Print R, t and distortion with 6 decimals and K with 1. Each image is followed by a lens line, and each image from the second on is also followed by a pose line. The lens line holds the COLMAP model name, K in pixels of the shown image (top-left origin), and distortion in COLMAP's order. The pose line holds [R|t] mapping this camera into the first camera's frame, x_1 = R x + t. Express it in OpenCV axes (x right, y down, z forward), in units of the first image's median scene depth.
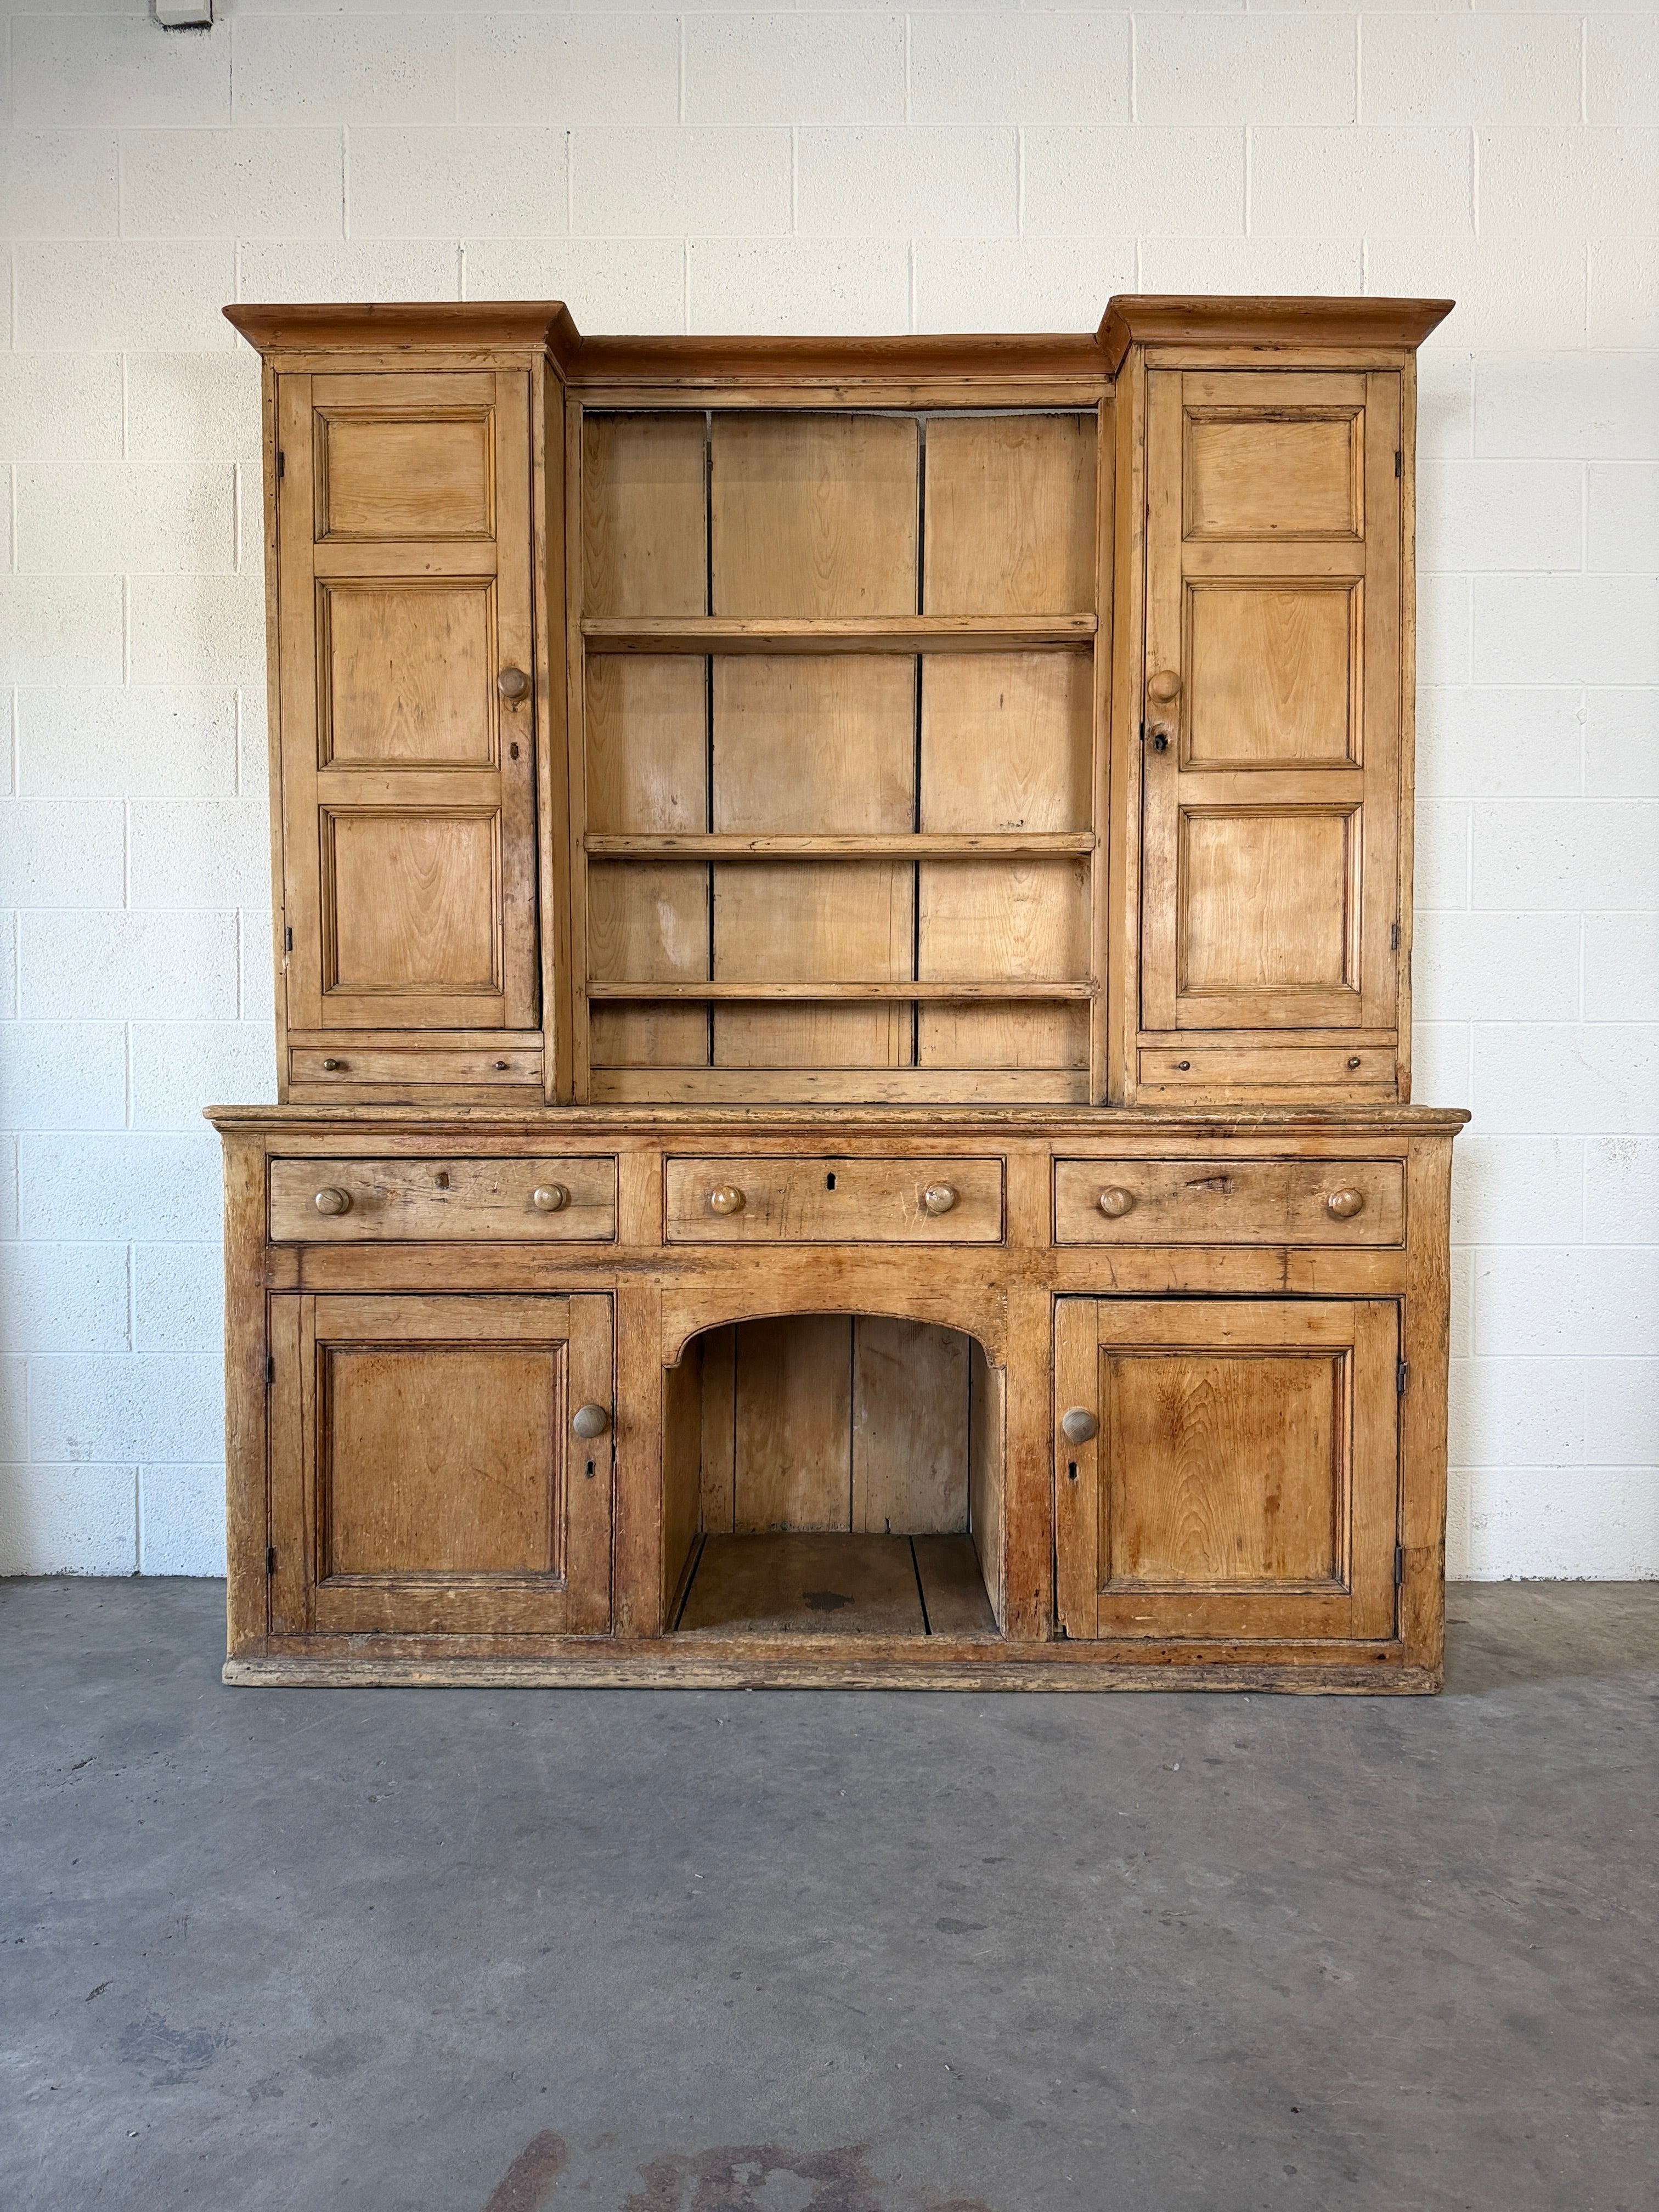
lens RADIAL K [[1561.2, 0, 831.5], [0, 1561.2, 1110.9], [0, 0, 1]] dist [0.068651, -0.094045]
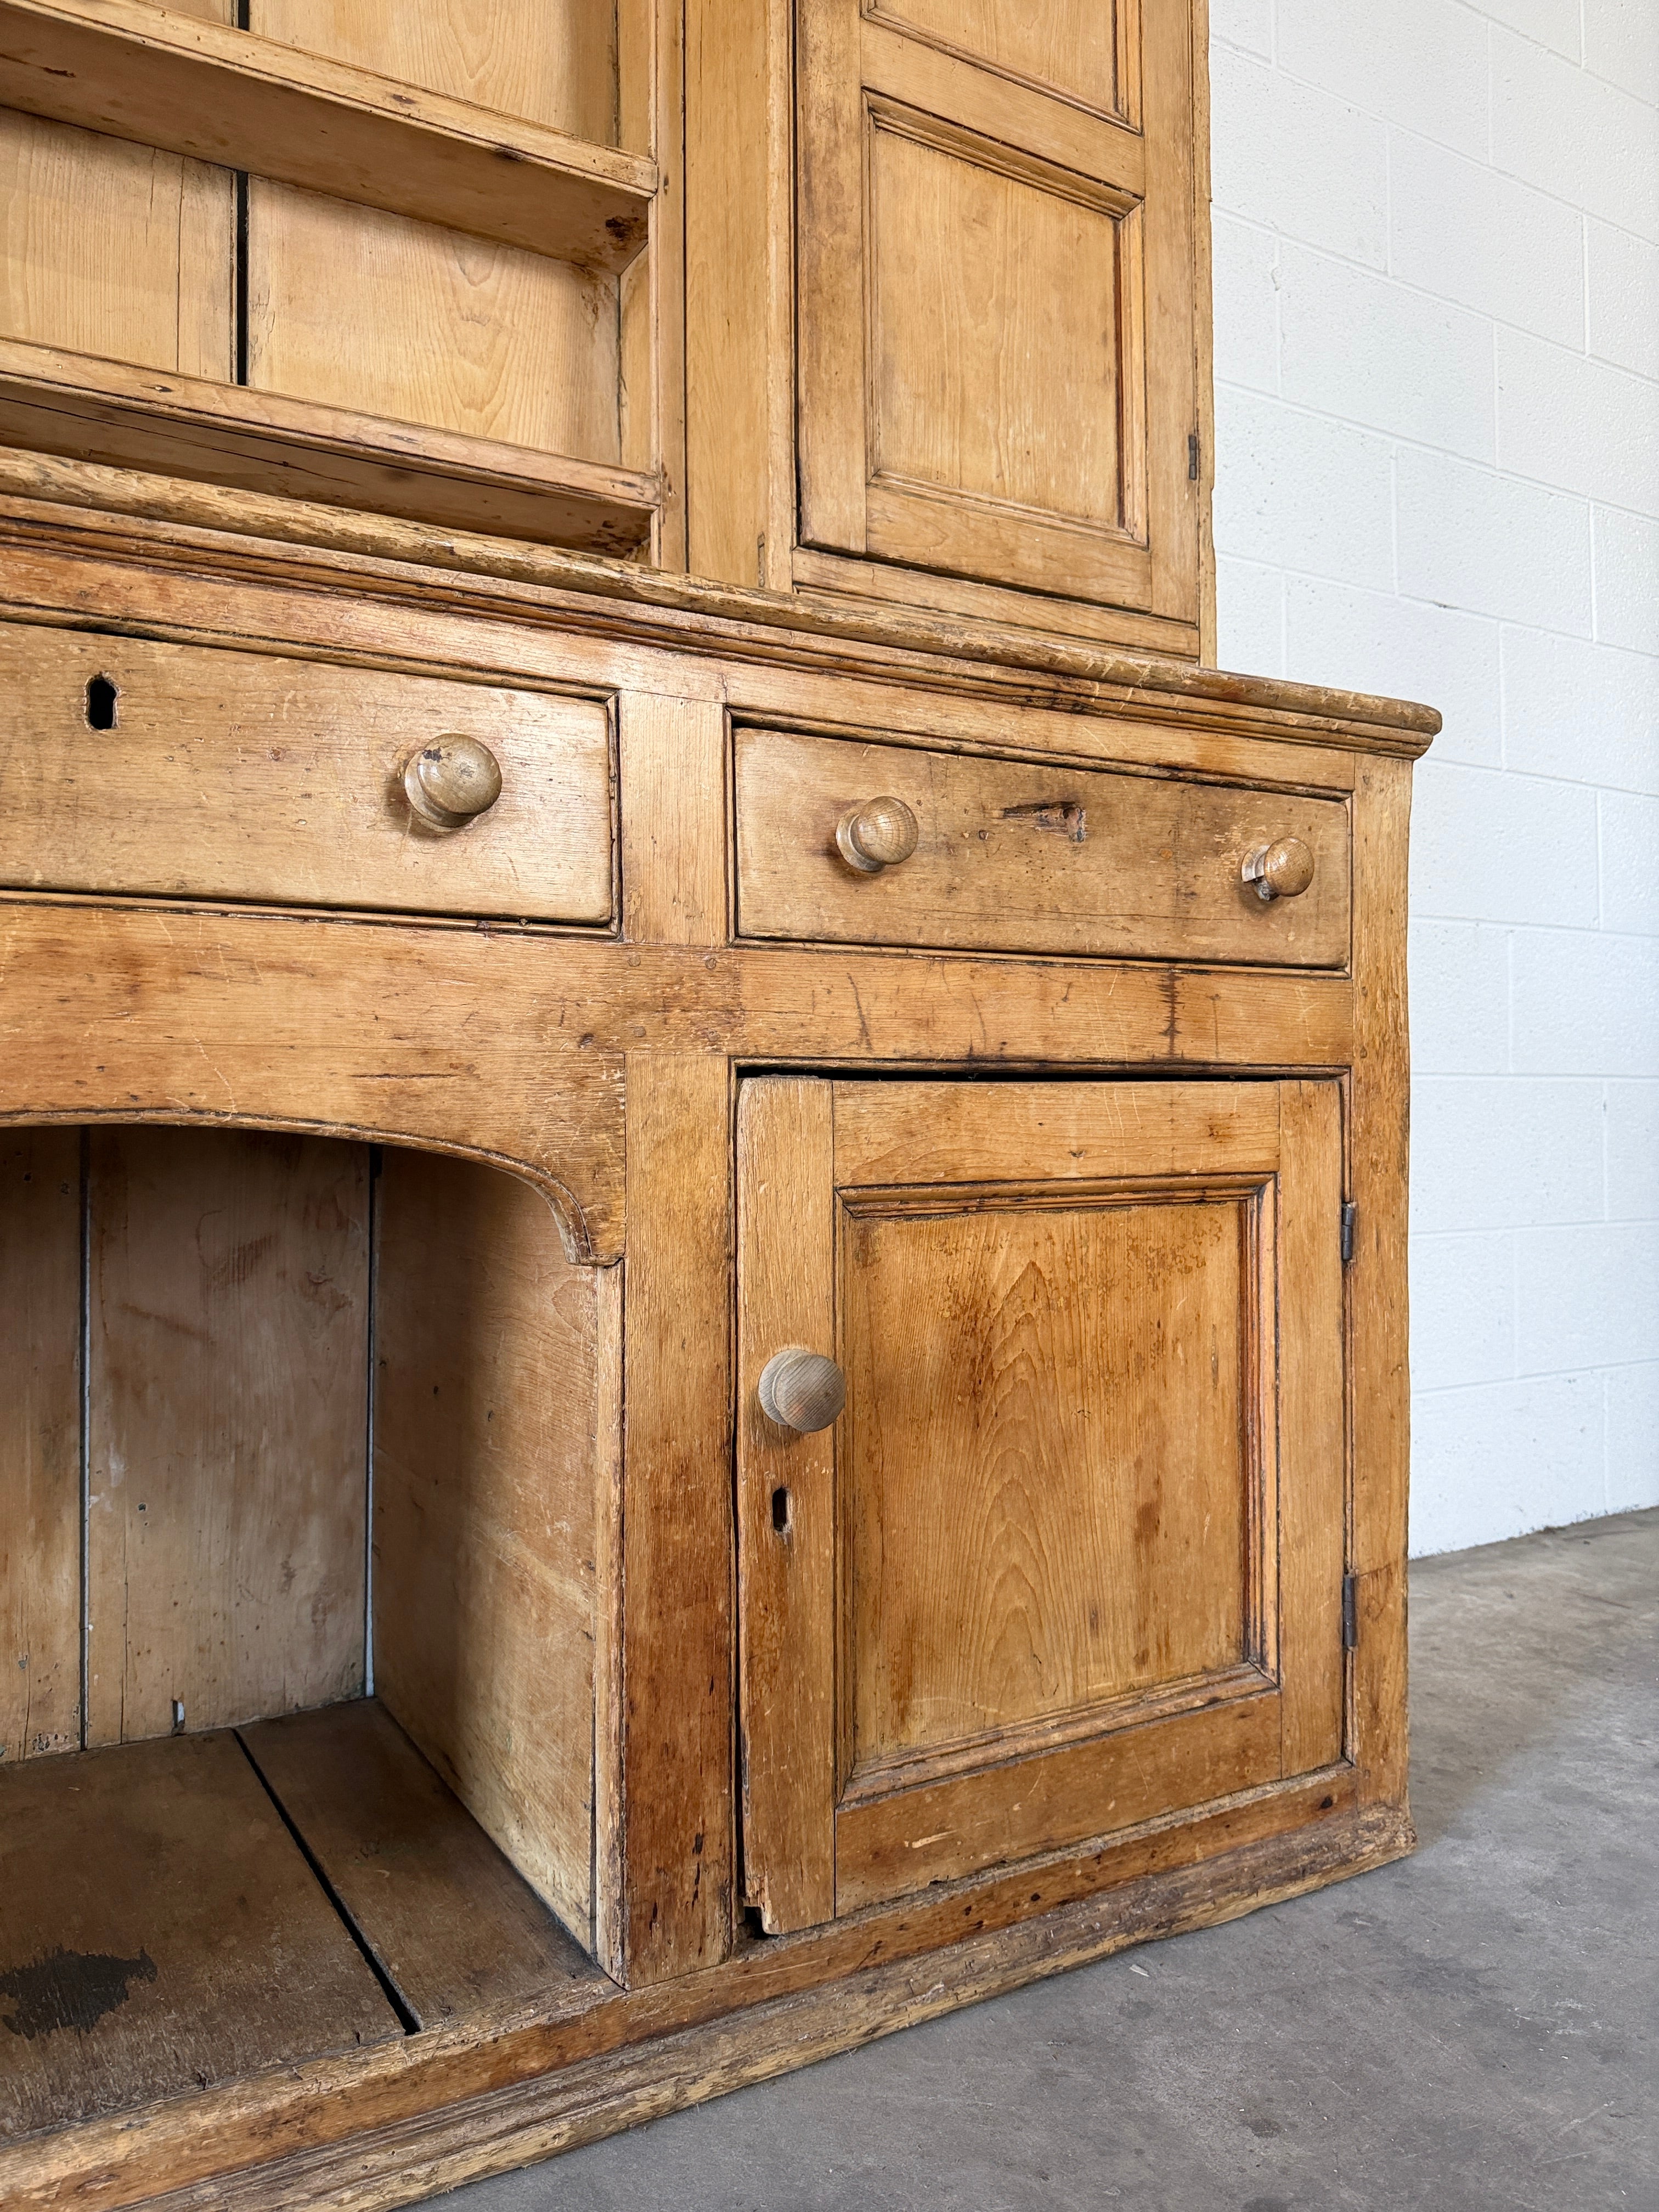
lens RADIAL K [[1561.0, 0, 819.5], [0, 1561.0, 1116.8], [0, 0, 1]] dist [0.057893, -0.083158]
pose [[0.860709, -0.006919, 0.509050, -0.038017], [0.020326, 0.999577, -0.020782, 0.137297], [-0.508691, 0.028234, 0.860486, 0.644303]]
